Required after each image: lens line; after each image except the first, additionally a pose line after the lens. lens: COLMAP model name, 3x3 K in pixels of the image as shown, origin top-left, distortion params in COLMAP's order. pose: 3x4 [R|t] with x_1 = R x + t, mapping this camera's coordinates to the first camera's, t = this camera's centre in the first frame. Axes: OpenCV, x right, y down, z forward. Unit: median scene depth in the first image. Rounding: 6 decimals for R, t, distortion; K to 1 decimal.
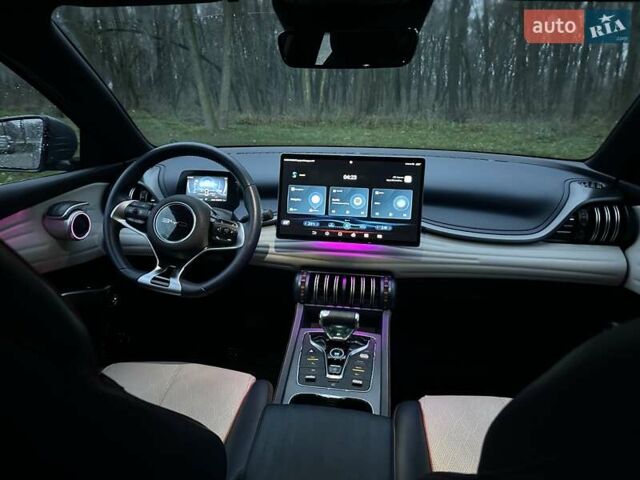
lens RADIAL K [[446.4, 0, 320.0], [0, 446.4, 240.0], [0, 0, 1]] dist [0.032062, -0.039515]
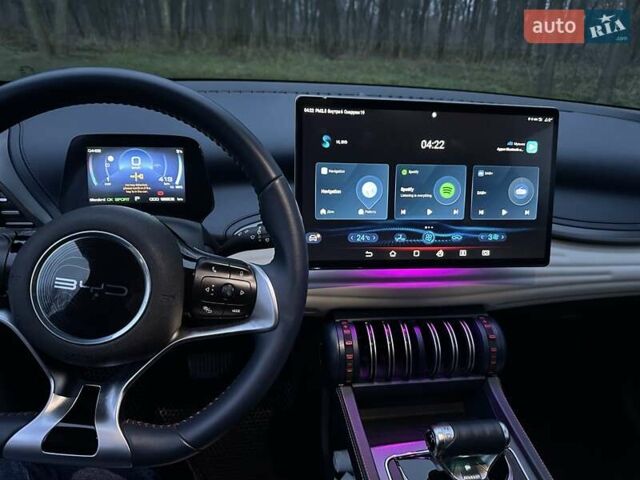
lens RADIAL K [[446.4, 0, 320.0], [0, 446.4, 240.0], [0, 0, 1]] dist [0.032062, -0.039515]
pose [[0.958526, -0.078994, 0.273837, -0.211588], [0.042033, 0.989497, 0.138311, -0.108193], [-0.281887, -0.121064, 0.951779, 0.523050]]
